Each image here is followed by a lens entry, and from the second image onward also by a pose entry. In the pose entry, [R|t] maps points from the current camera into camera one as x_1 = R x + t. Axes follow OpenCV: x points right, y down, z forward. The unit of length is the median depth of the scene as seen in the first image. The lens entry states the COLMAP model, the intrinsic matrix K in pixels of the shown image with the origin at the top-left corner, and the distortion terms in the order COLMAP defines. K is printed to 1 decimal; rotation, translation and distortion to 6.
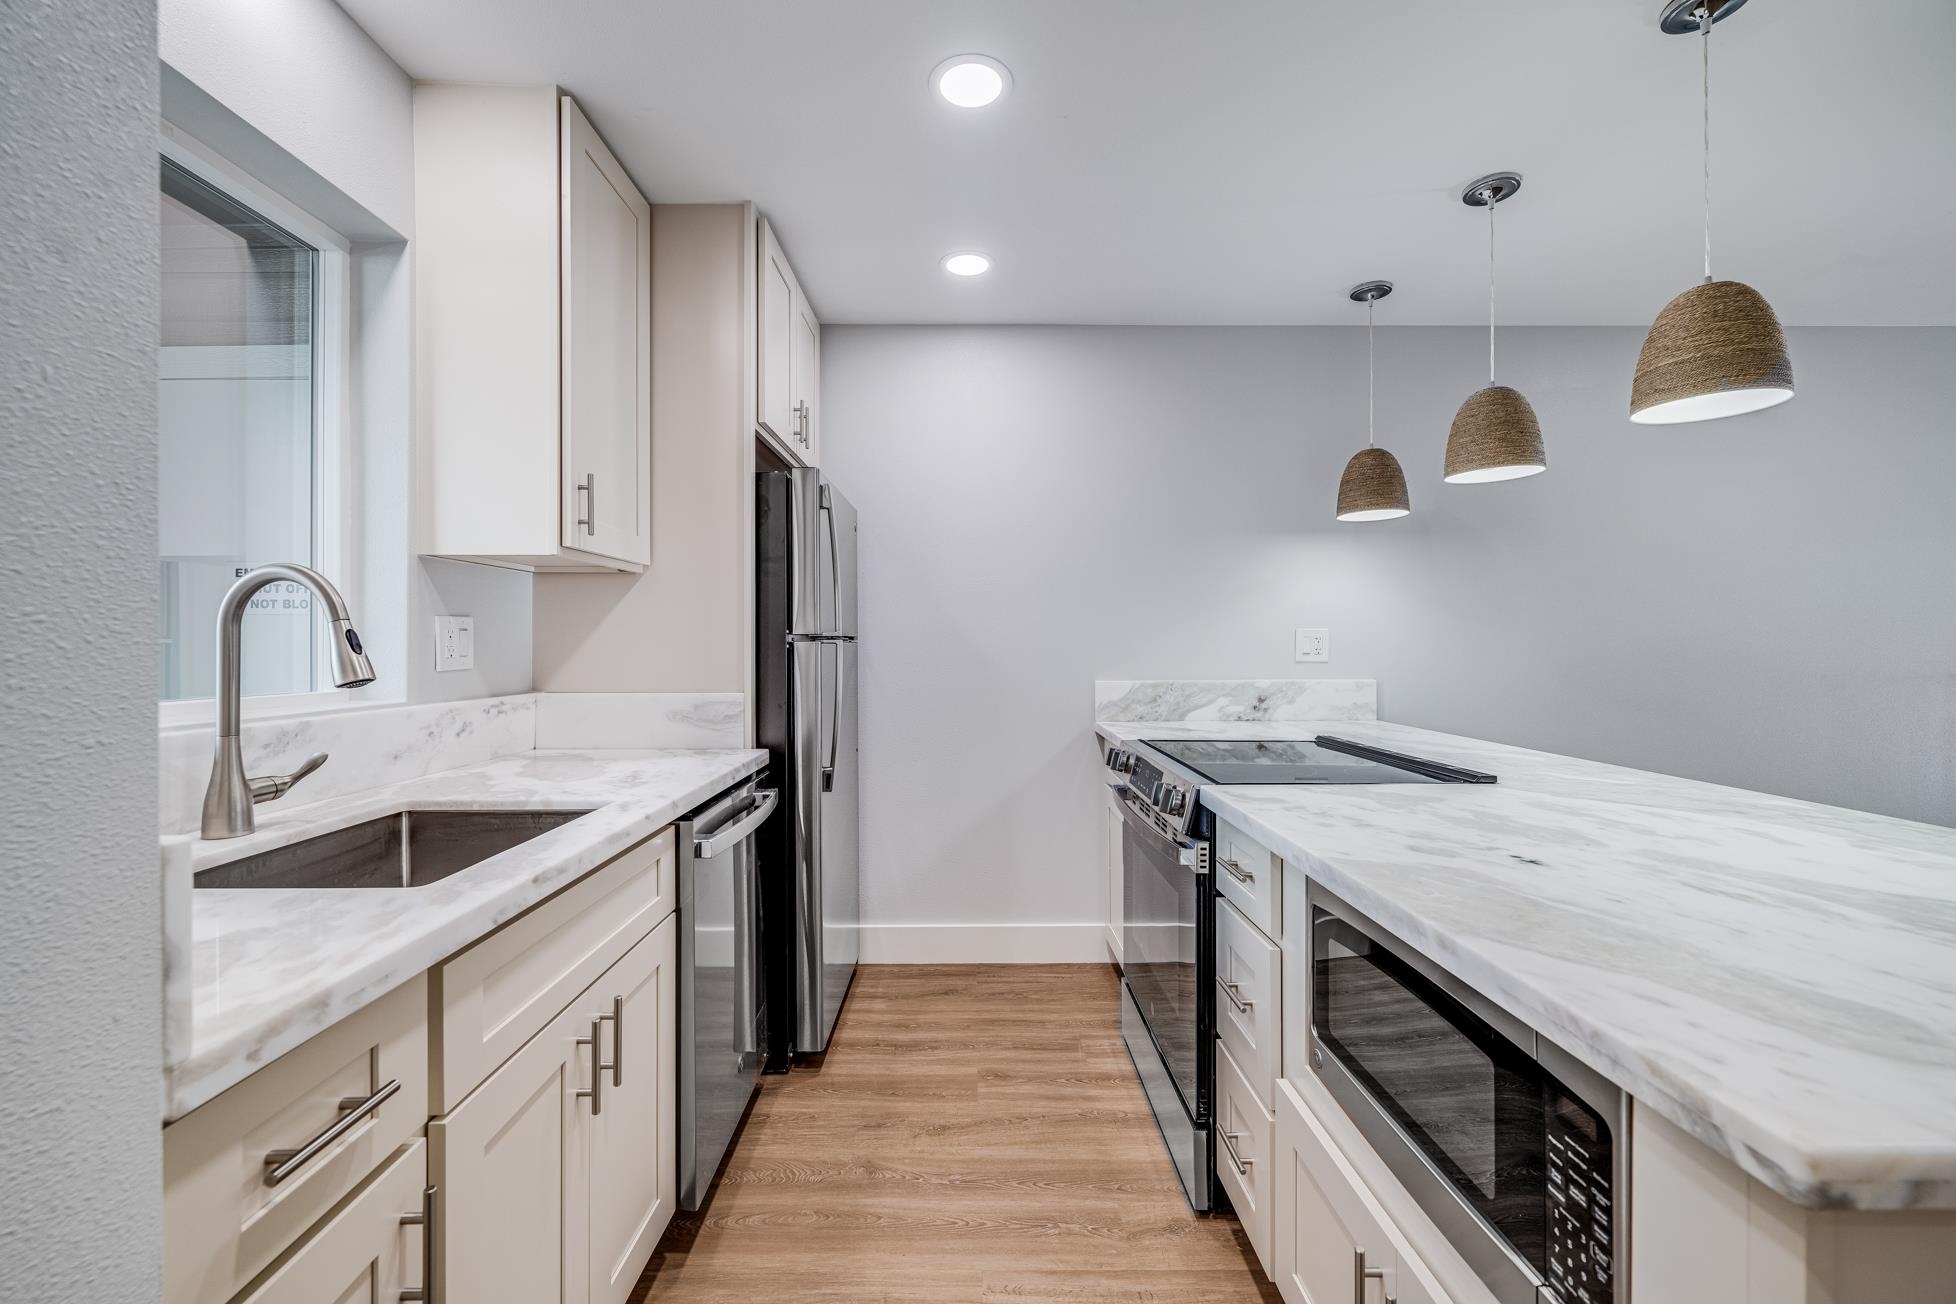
lens RADIAL K [[782.7, 0, 979.0], [0, 782.7, 645.7], [0, 0, 1]] dist [-0.000919, -0.000052]
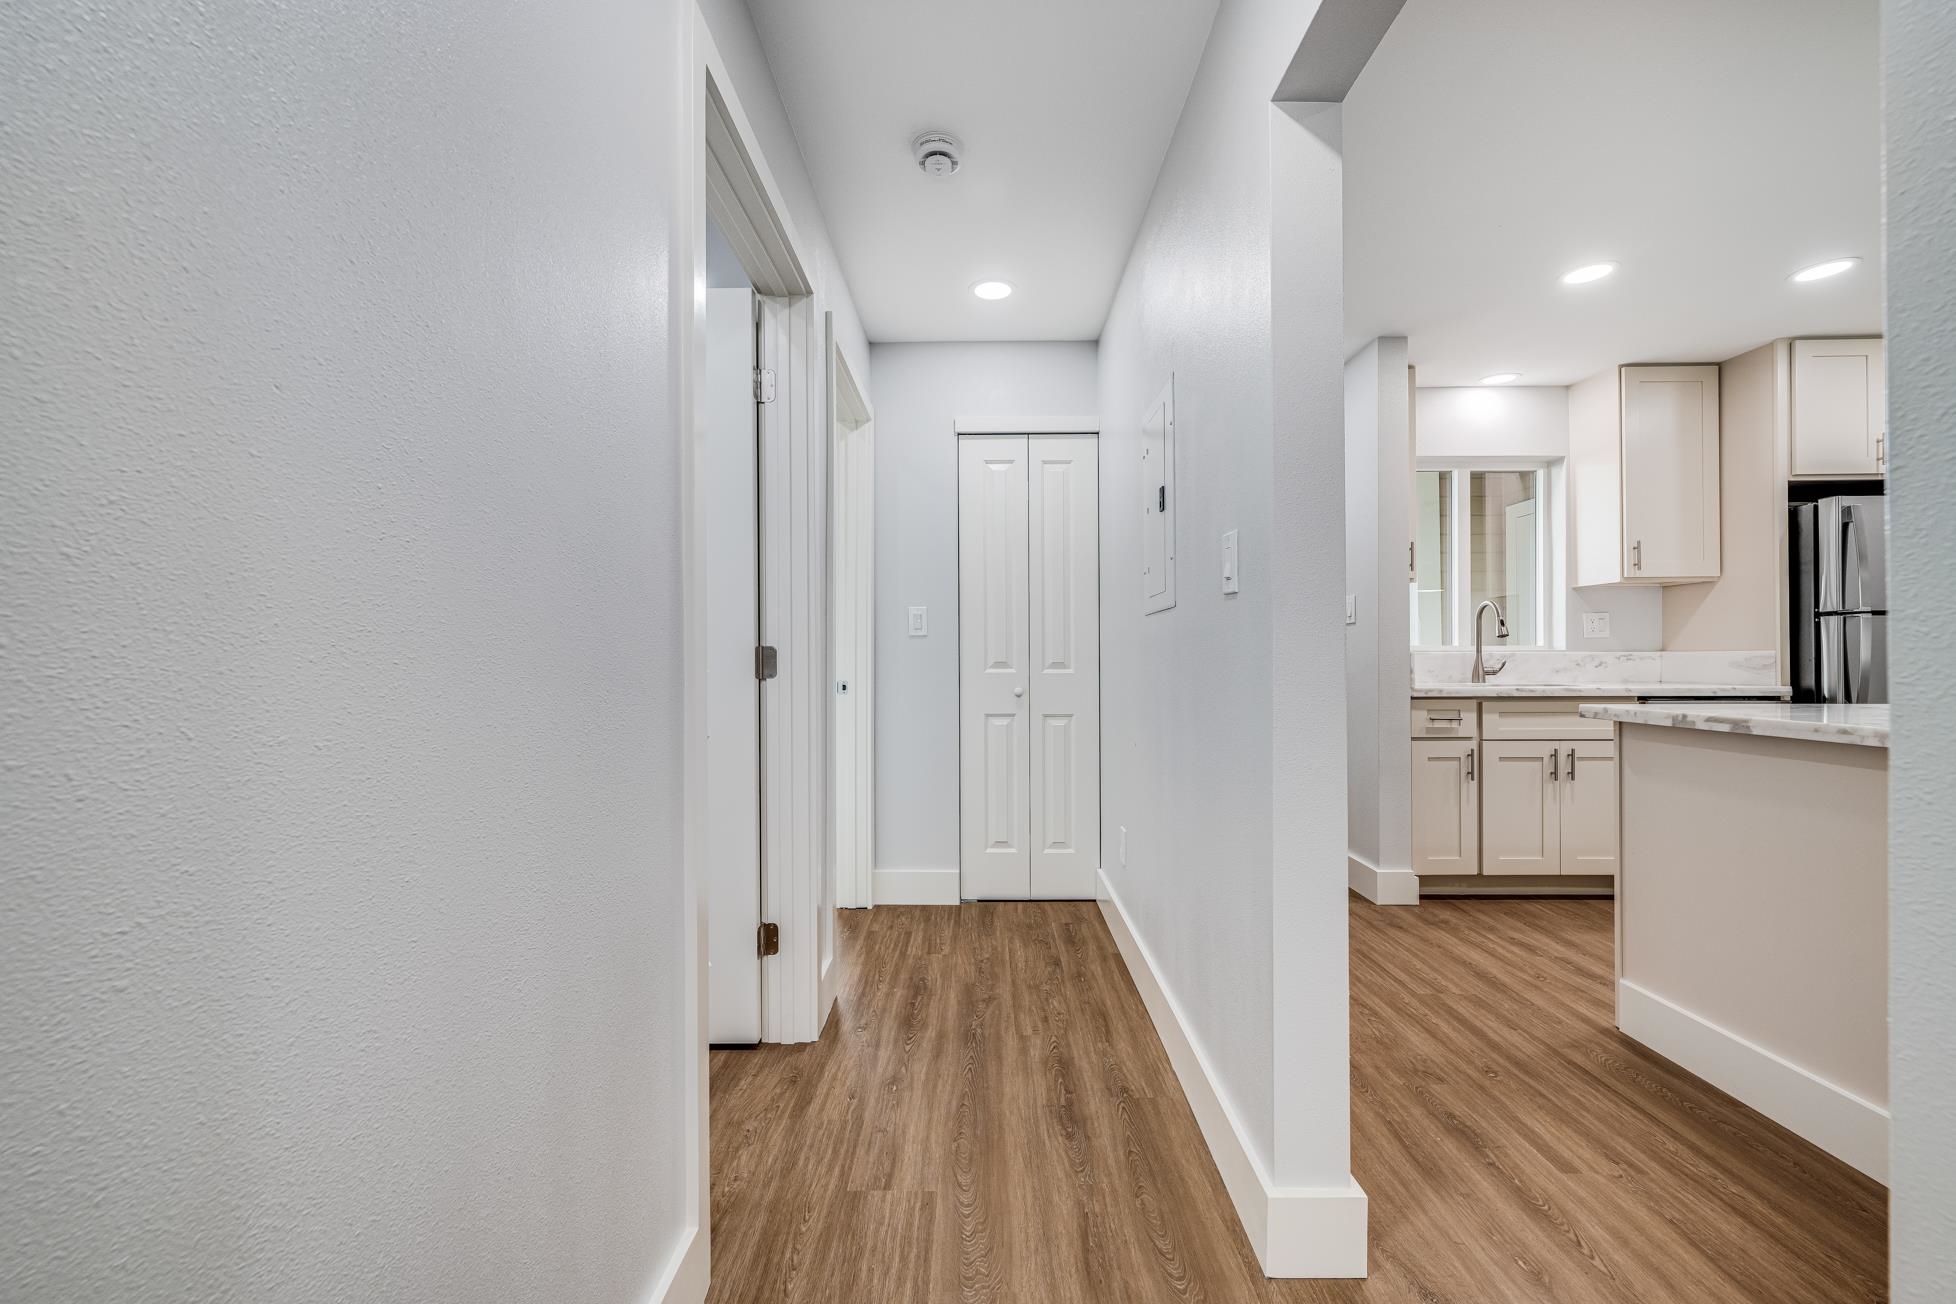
lens RADIAL K [[783.4, 0, 969.8], [0, 783.4, 654.4], [0, 0, 1]] dist [-0.001937, 0.000386]
pose [[-0.015329, -0.002427, -0.999880, 1.533451], [0.003422, 0.999991, -0.002480, 0.077283], [0.999877, -0.003459, -0.015320, -0.709964]]
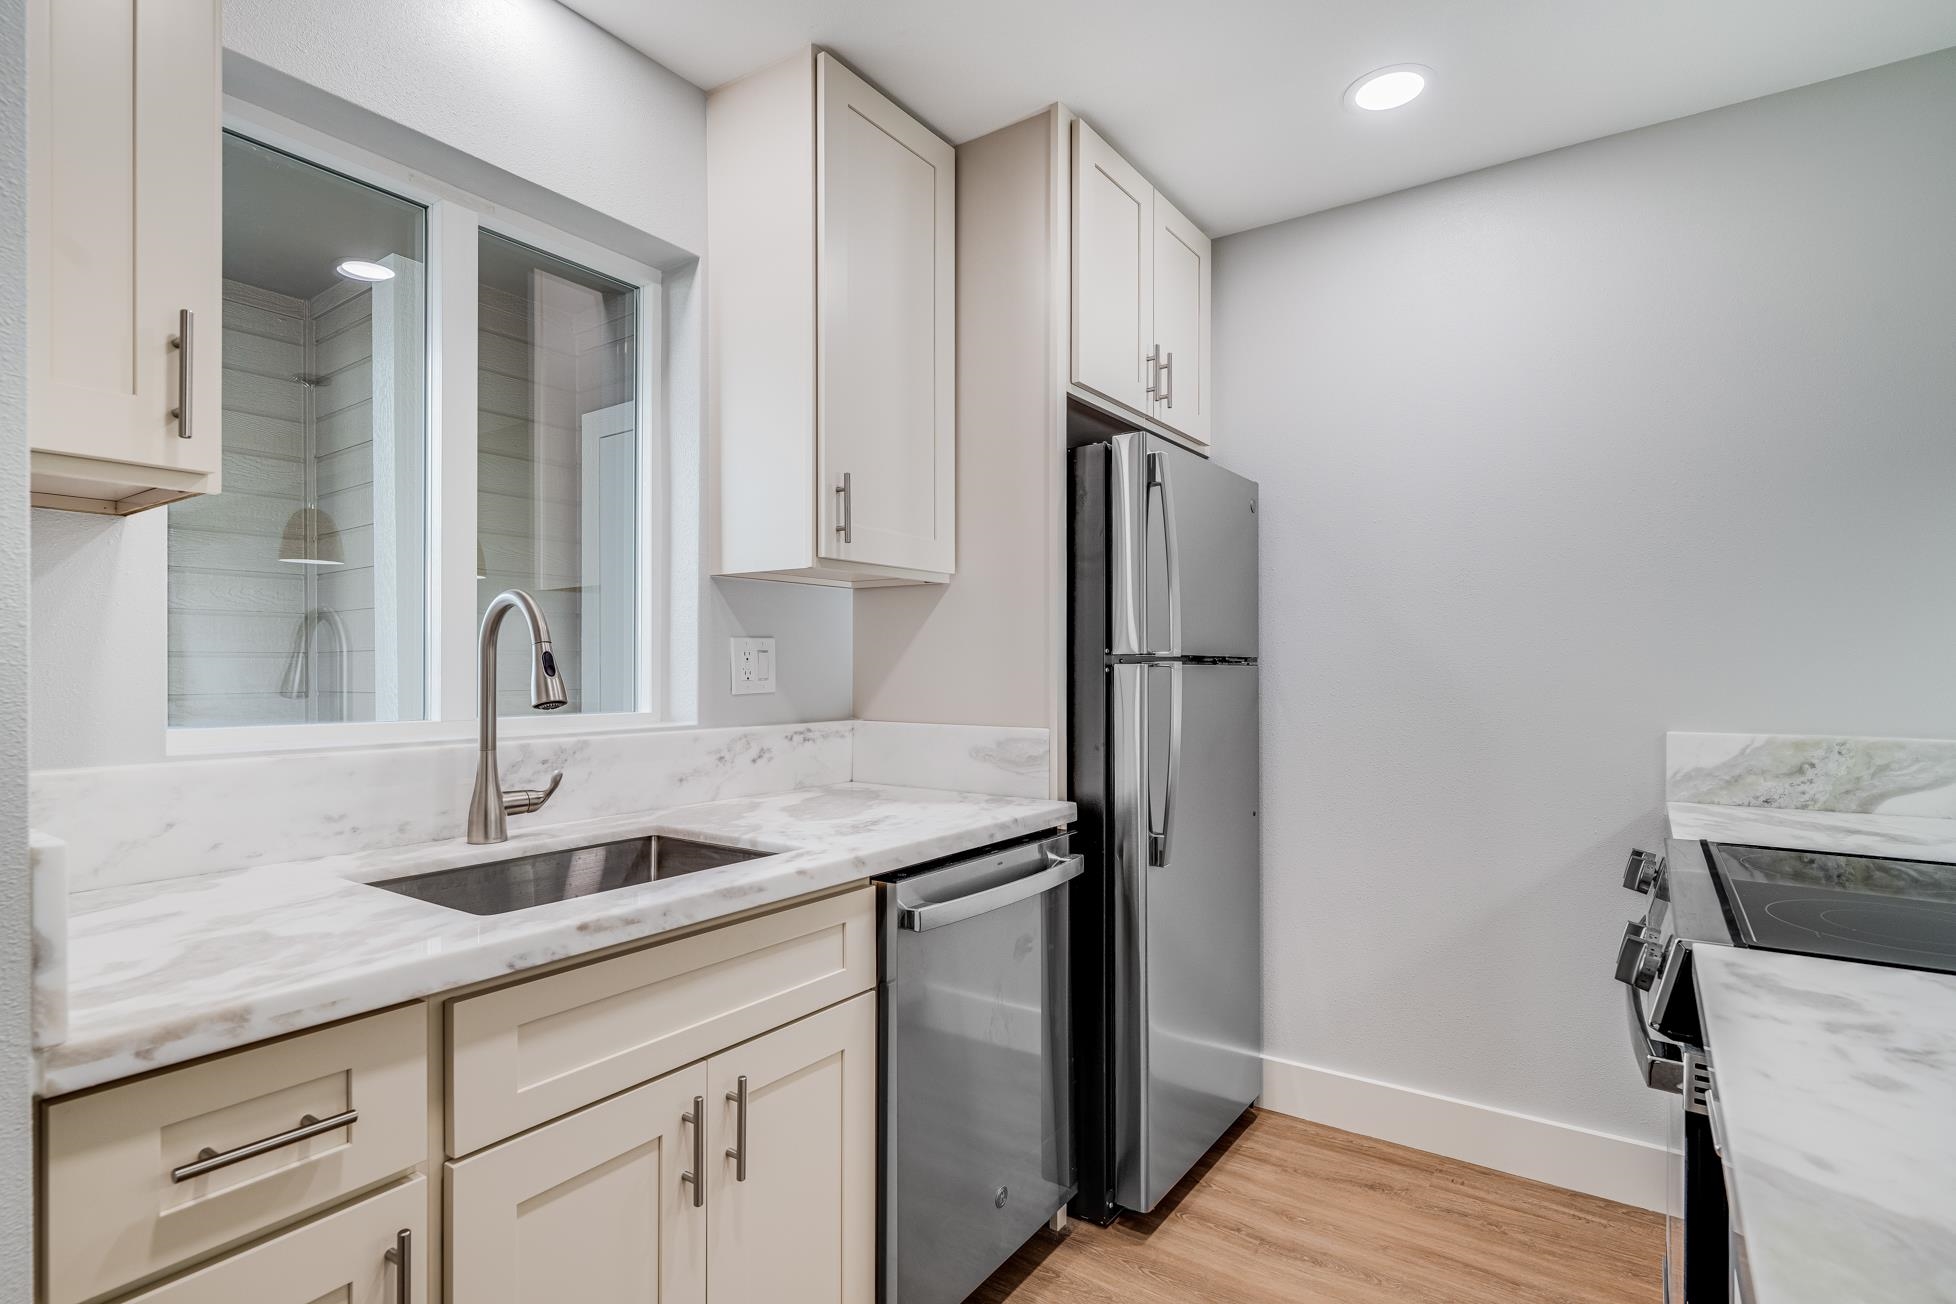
lens RADIAL K [[969.4, 0, 972.4], [0, 969.4, 669.8], [0, 0, 1]] dist [0.000470, -0.000077]
pose [[0.816775, 0.003628, -0.576945, 0.236934], [-0.003360, 0.999993, 0.001533, -0.000779], [0.576947, 0.000687, 0.816781, 0.182370]]
